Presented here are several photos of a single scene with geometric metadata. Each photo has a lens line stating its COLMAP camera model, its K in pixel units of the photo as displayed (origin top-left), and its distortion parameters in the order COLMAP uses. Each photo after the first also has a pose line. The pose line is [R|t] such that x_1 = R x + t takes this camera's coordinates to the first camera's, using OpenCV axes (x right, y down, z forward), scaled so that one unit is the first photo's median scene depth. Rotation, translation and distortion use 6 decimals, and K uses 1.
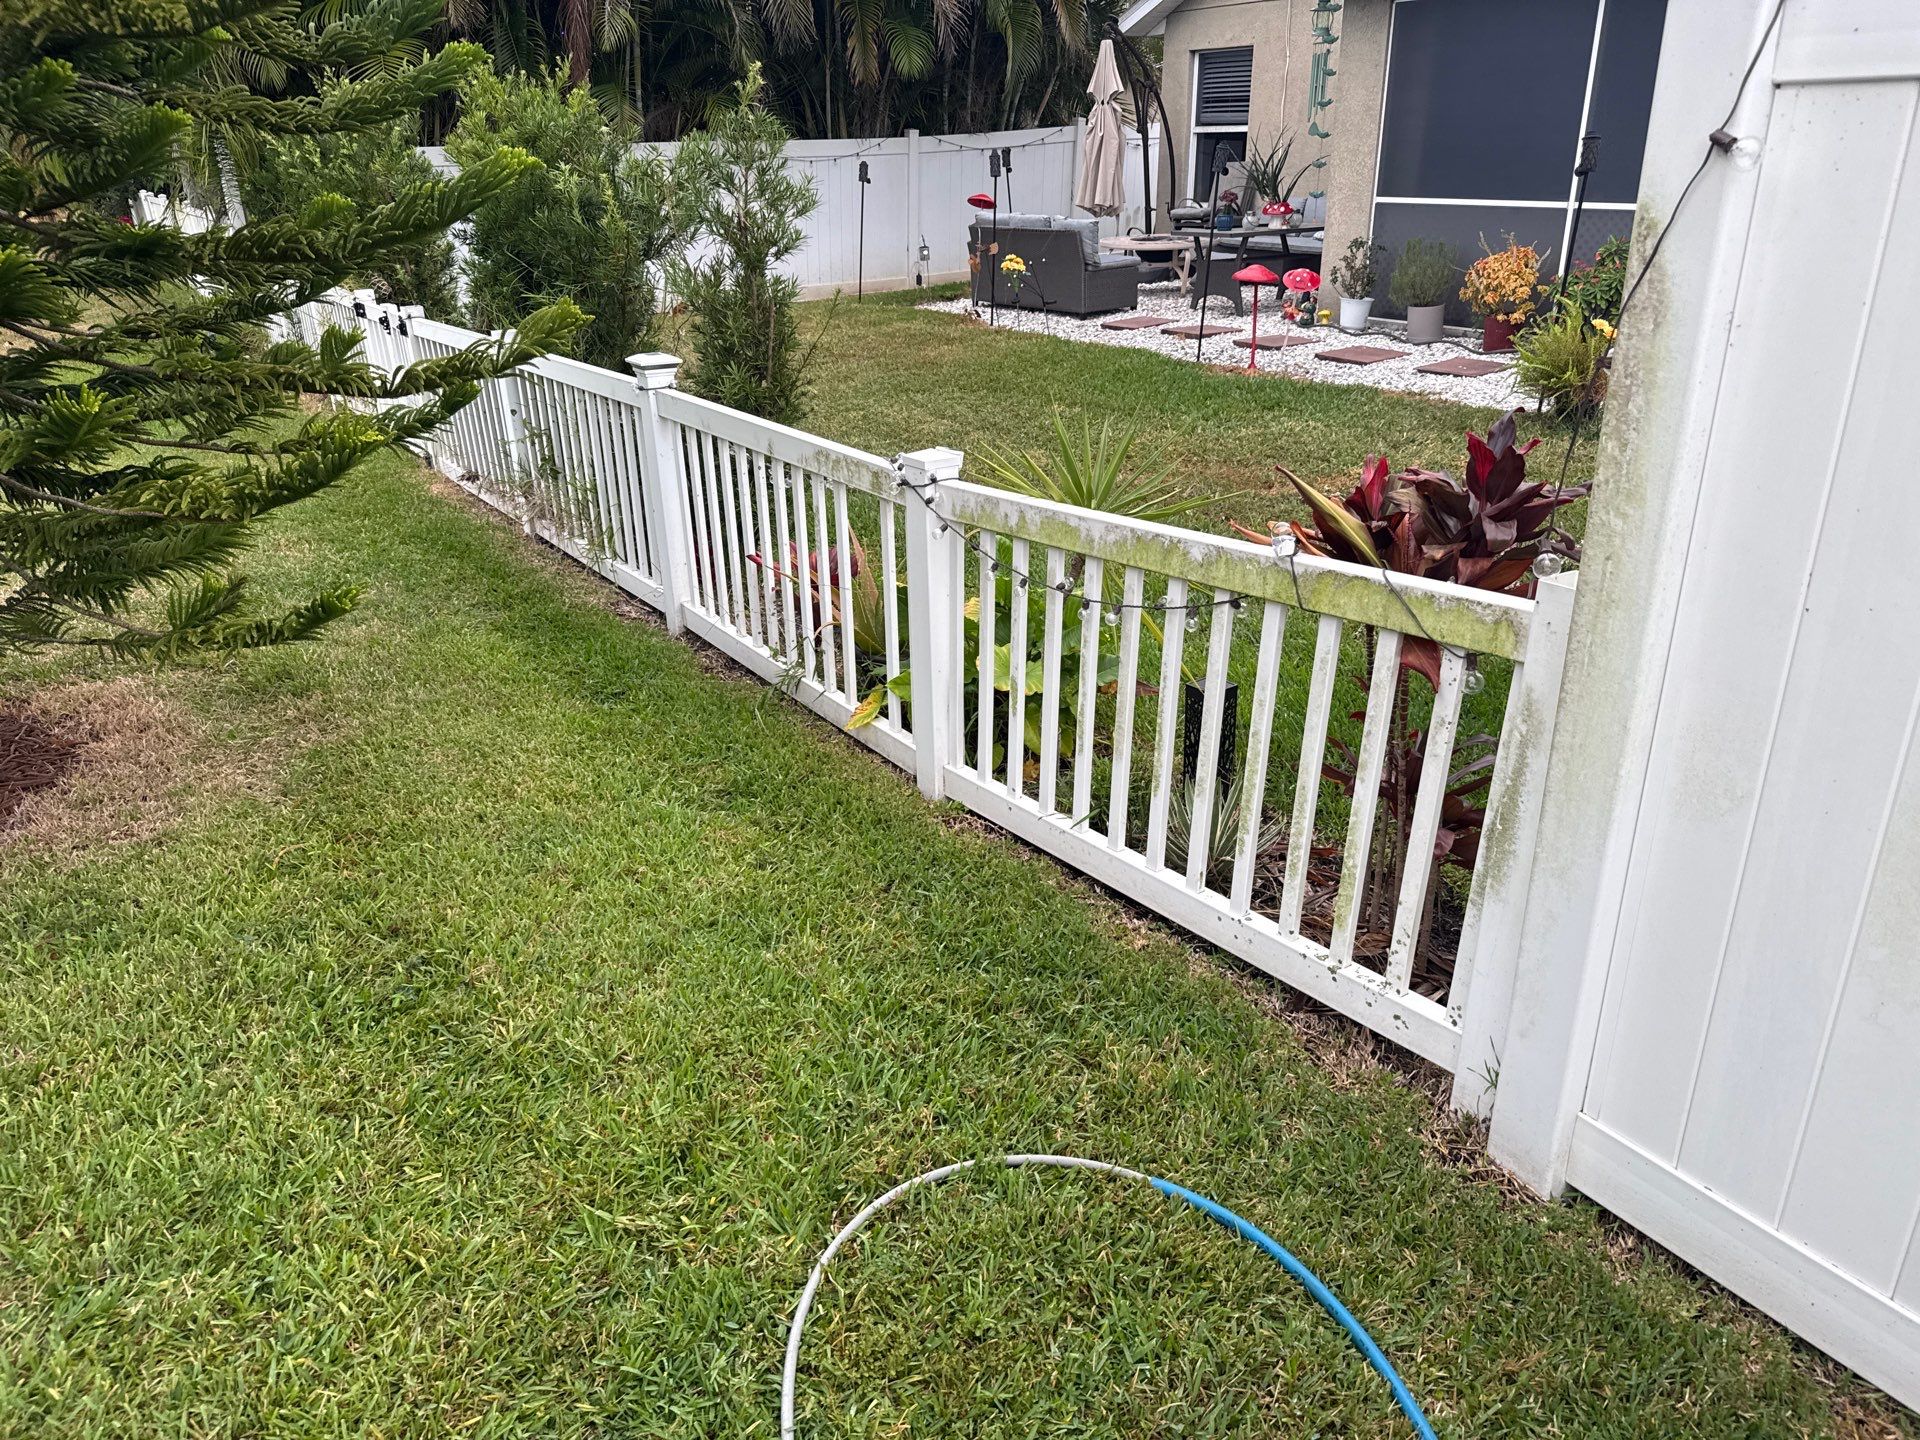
lens RADIAL K [[1370.9, 0, 962.3], [0, 1370.9, 714.7], [0, 0, 1]] dist [0.007615, -0.012946]
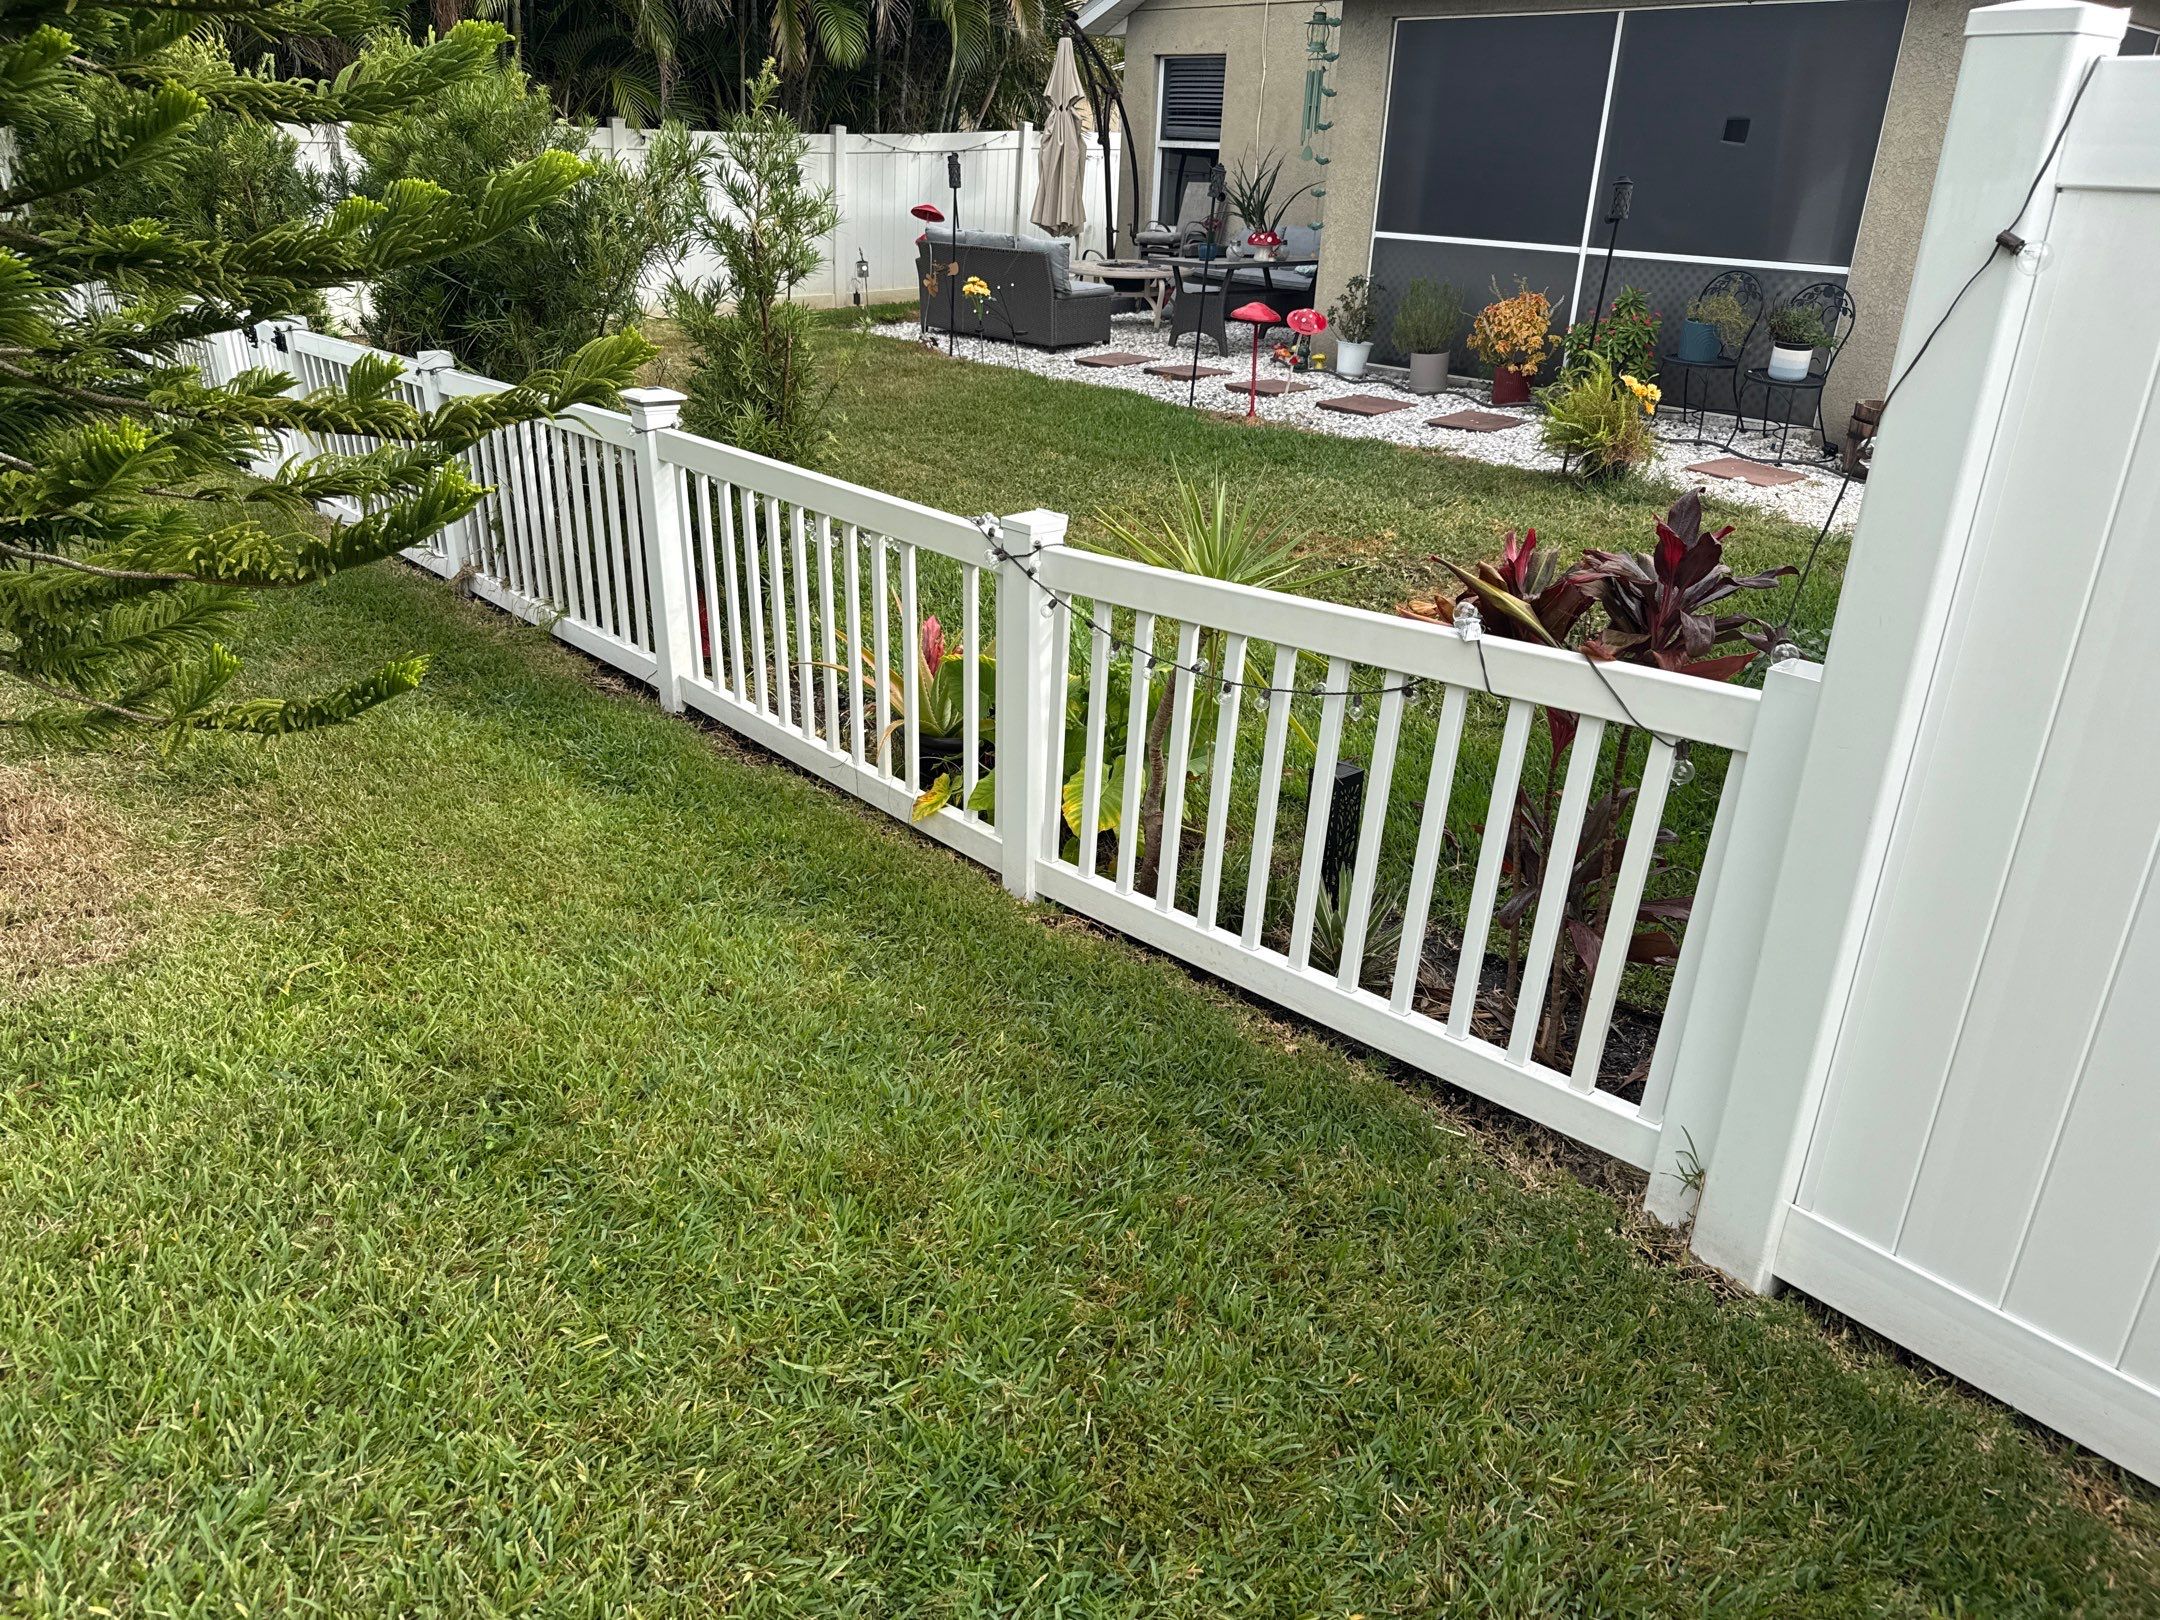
lens RADIAL K [[1542.2, 0, 1082.1], [0, 1542.2, 824.4], [0, 0, 1]] dist [0.007615, -0.012946]
pose [[0.989365, -0.010724, 0.145061, -0.112251], [0.007636, 0.999733, 0.021832, -0.007299], [-0.145257, -0.020492, 0.989182, -0.013402]]
